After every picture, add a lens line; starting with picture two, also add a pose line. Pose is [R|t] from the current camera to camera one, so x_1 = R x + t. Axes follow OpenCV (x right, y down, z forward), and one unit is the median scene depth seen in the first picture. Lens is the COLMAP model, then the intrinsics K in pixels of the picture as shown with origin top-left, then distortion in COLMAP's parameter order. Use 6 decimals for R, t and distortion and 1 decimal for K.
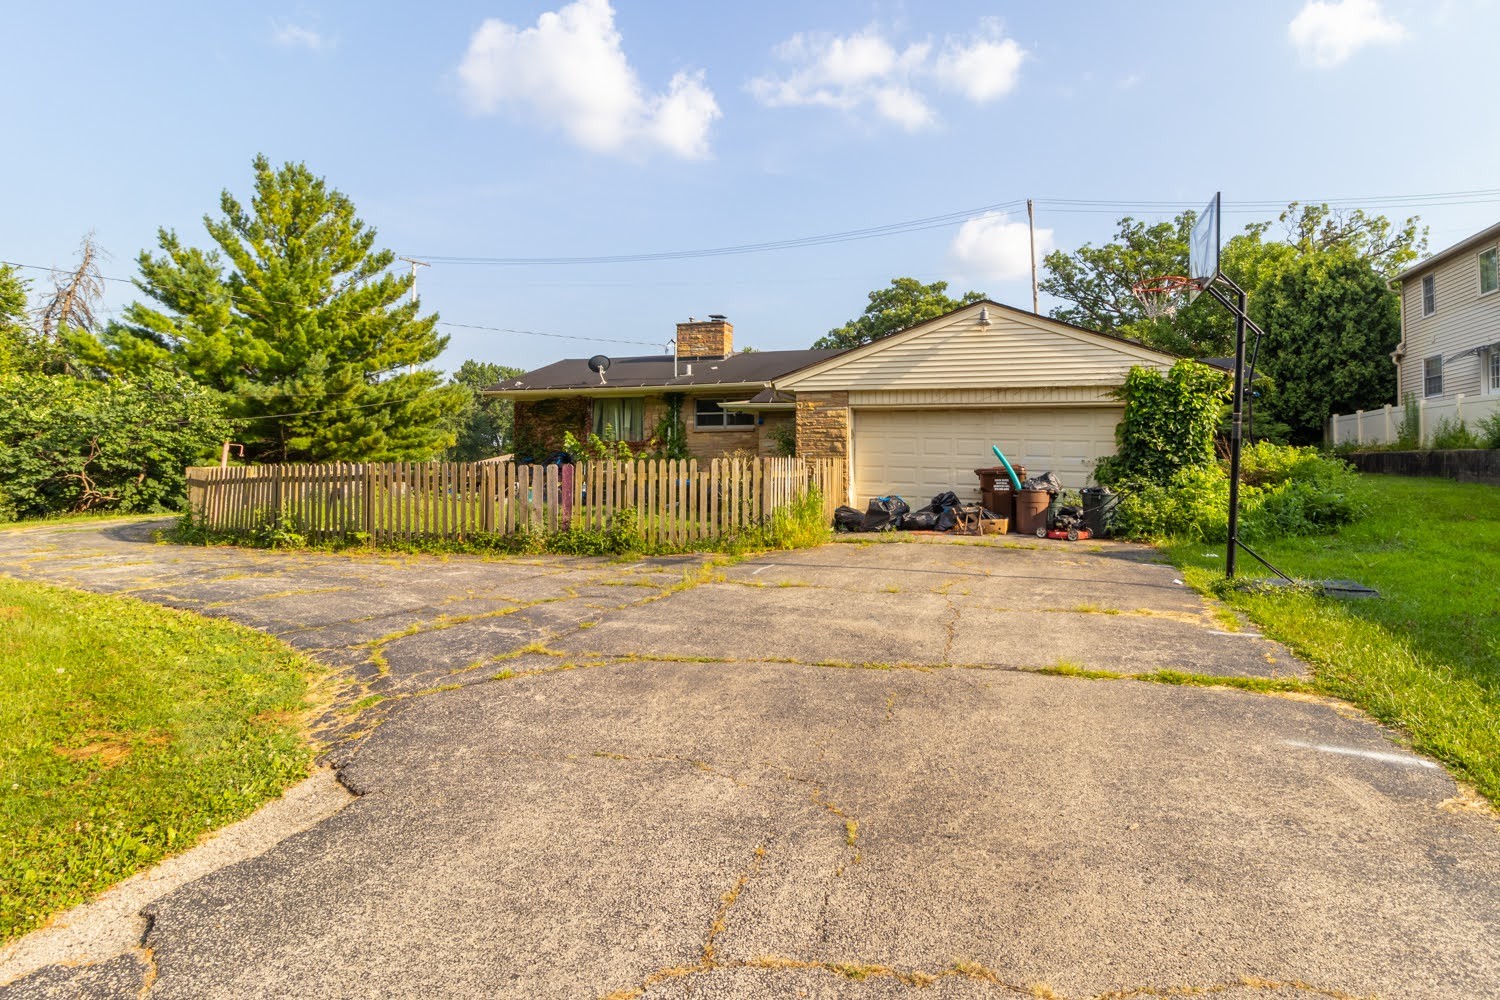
lens RADIAL K [[755.3, 0, 750.0], [0, 755.3, 500.0], [0, 0, 1]] dist [-0.011066, -0.000036]
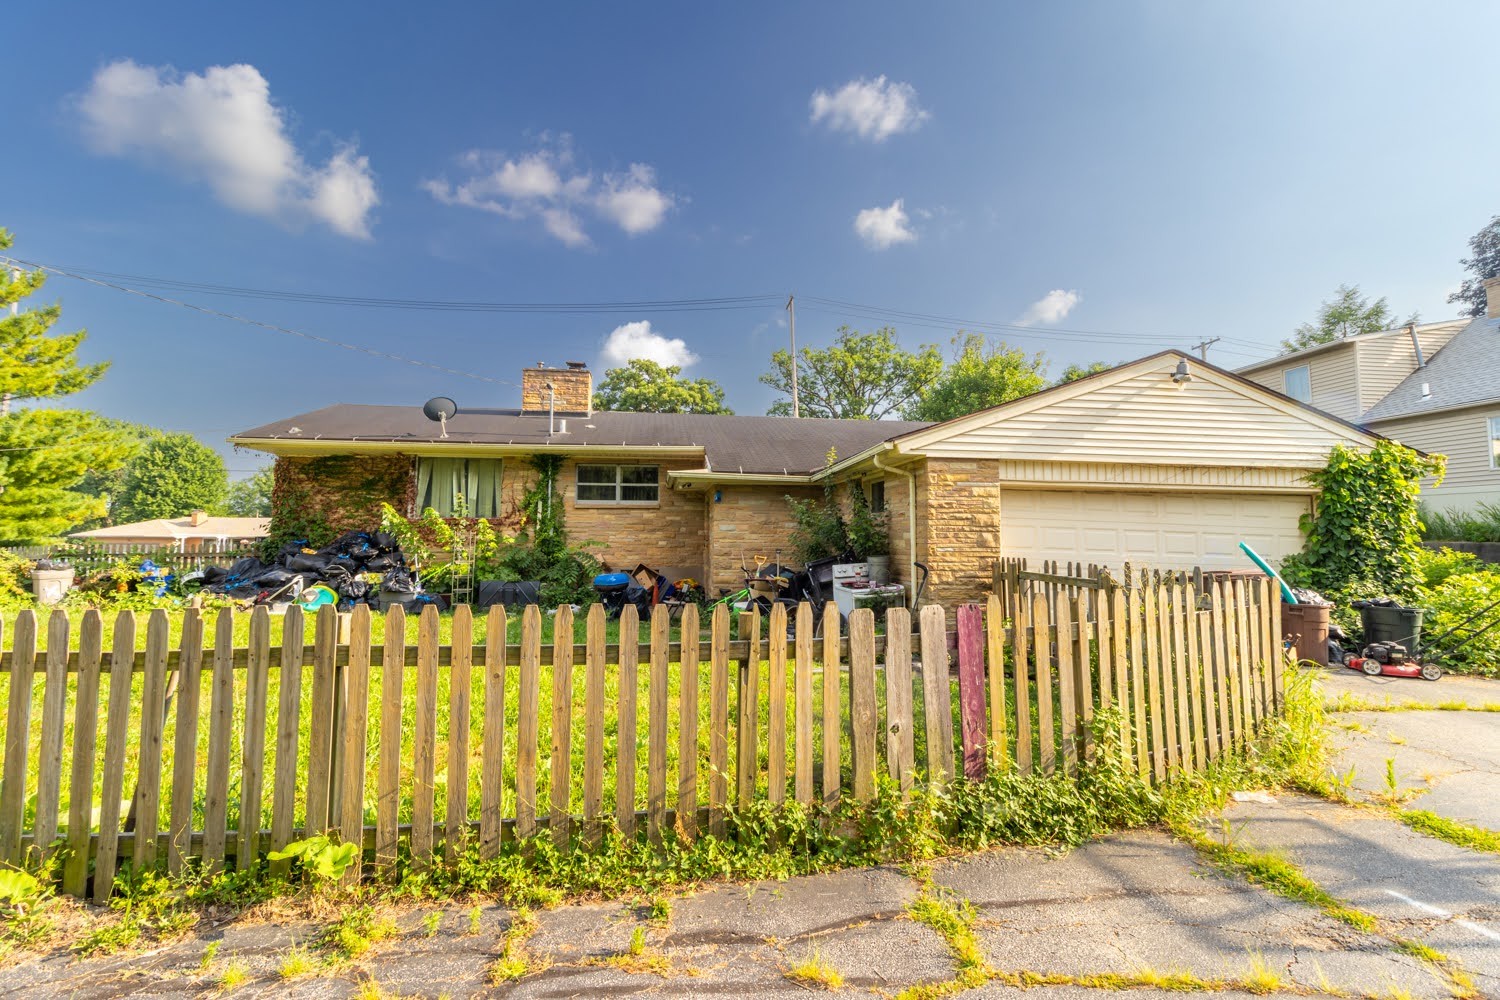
lens RADIAL K [[698.9, 0, 711.3], [0, 698.9, 506.4], [0, 0, 1]] dist [0.000501, 0.000116]
pose [[0.920033, 0.022180, 0.391212, -0.260062], [0.012901, 0.996141, -0.086818, -0.034444], [-0.391628, 0.084922, 0.916196, 0.362599]]
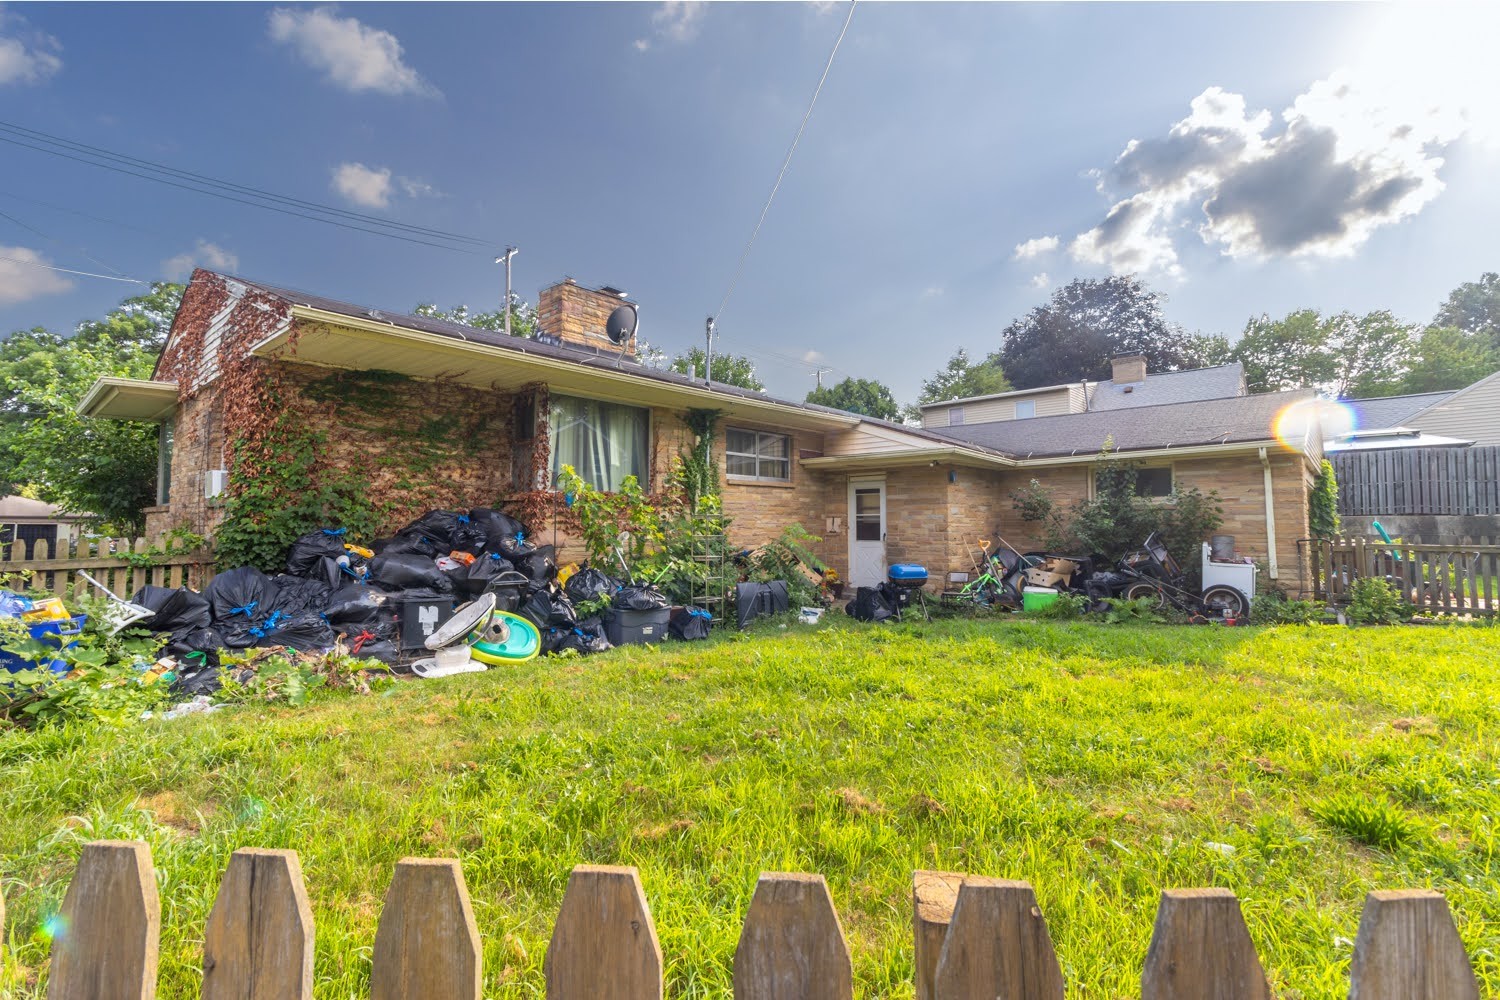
lens RADIAL K [[698.9, 0, 711.3], [0, 698.9, 506.4], [0, 0, 1]] dist [0.000501, 0.000116]
pose [[0.441407, 0.027573, 0.896883, -0.653257], [0.044253, 0.997643, -0.052450, -0.053223], [-0.896215, 0.062841, 0.439147, 0.911765]]
